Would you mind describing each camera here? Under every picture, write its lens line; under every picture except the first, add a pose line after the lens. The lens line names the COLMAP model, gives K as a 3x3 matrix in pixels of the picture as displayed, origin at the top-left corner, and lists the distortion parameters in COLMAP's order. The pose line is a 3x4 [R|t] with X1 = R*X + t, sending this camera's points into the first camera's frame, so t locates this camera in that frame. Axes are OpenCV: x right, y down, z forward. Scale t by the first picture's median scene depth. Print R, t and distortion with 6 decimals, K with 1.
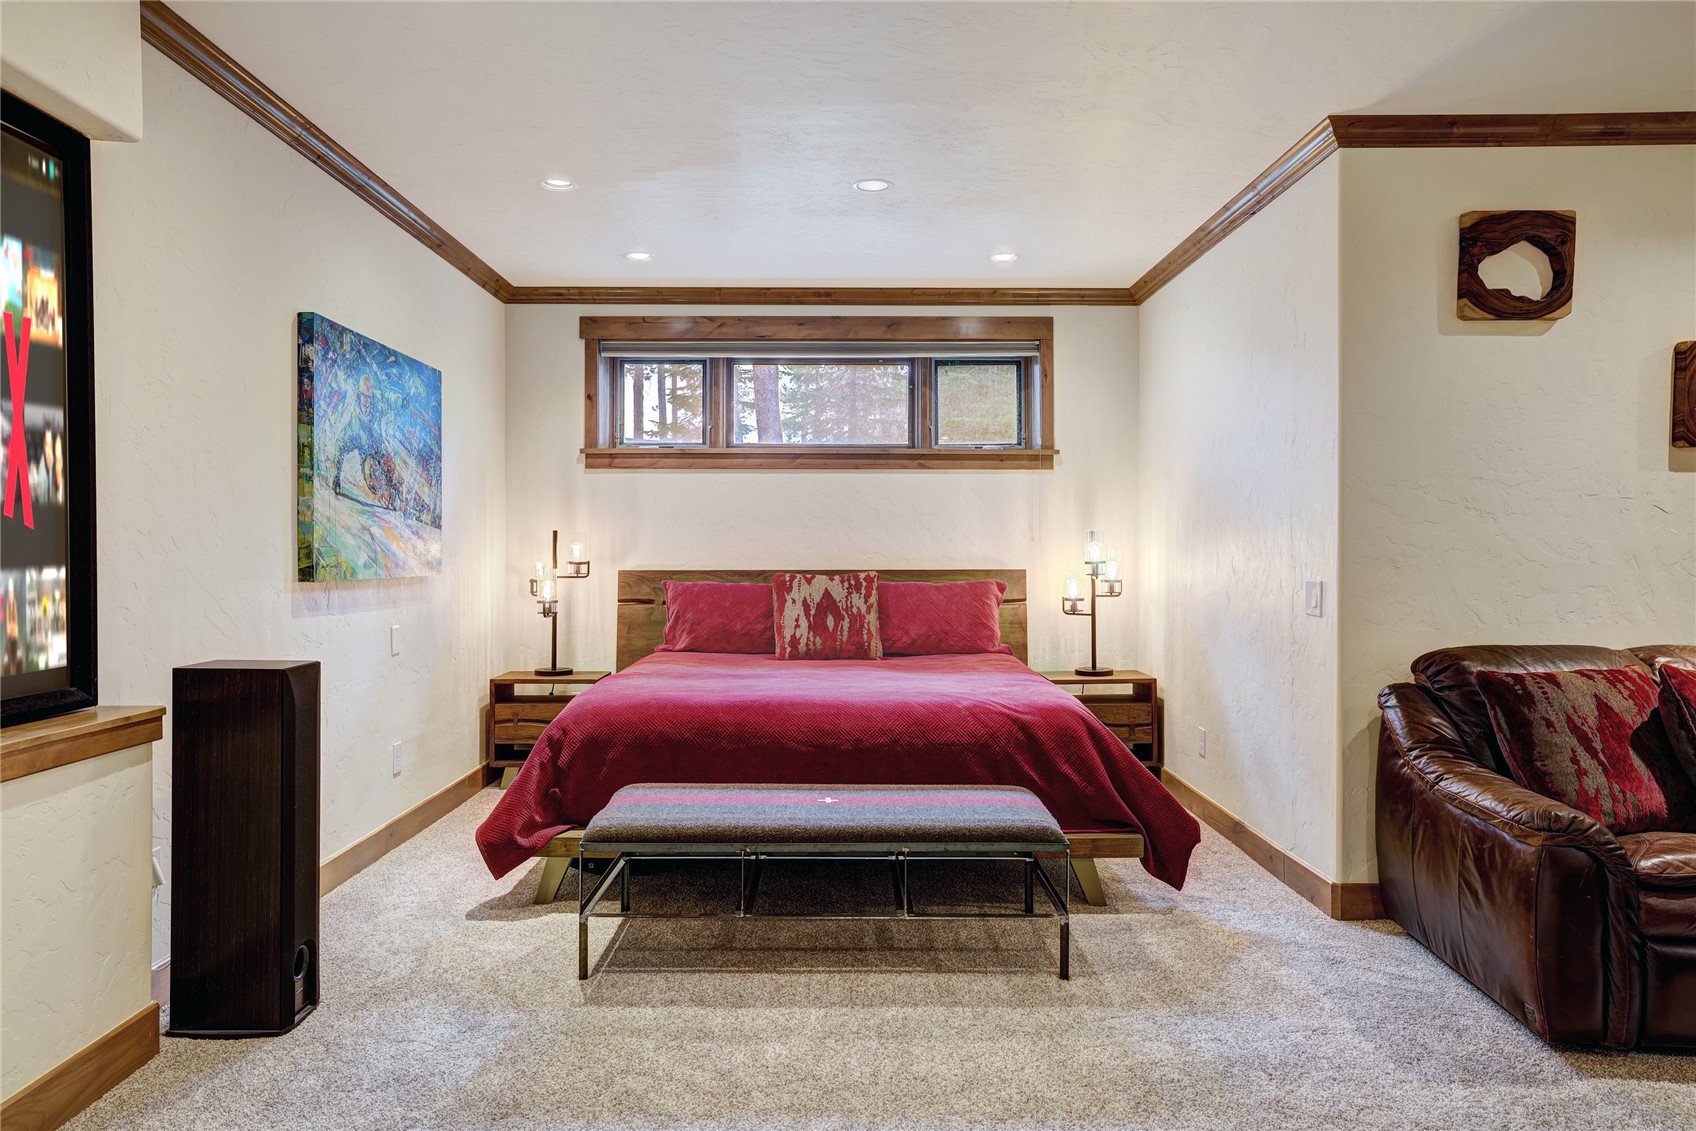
lens RADIAL K [[1084.3, 0, 844.7], [0, 1084.3, 575.1], [0, 0, 1]] dist [0.003302, 0.003544]
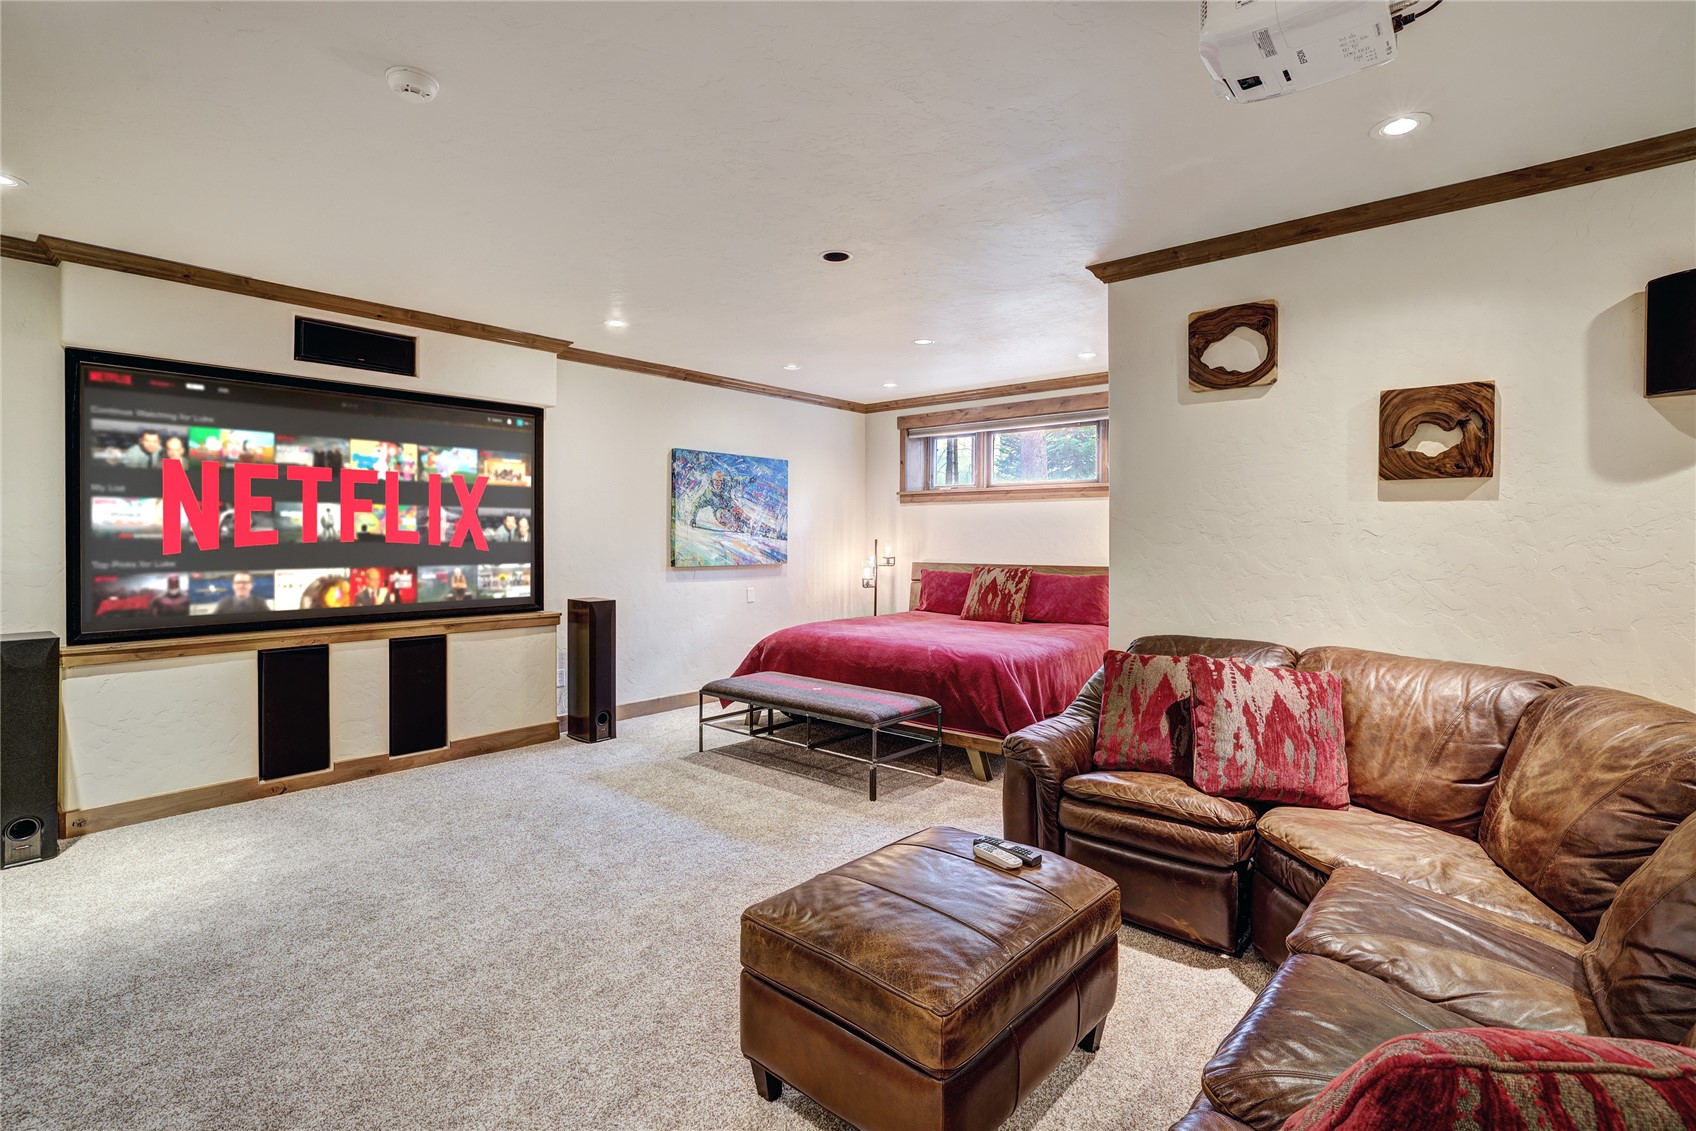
lens RADIAL K [[776.9, 0, 847.9], [0, 776.9, 547.3], [0, 0, 1]] dist [-0.023657, -0.000012]
pose [[0.760653, 0.008151, -0.649108, 0.816947], [-0.016604, 0.999838, -0.006902, -0.028243], [0.648947, 0.016028, 0.760665, -0.002305]]
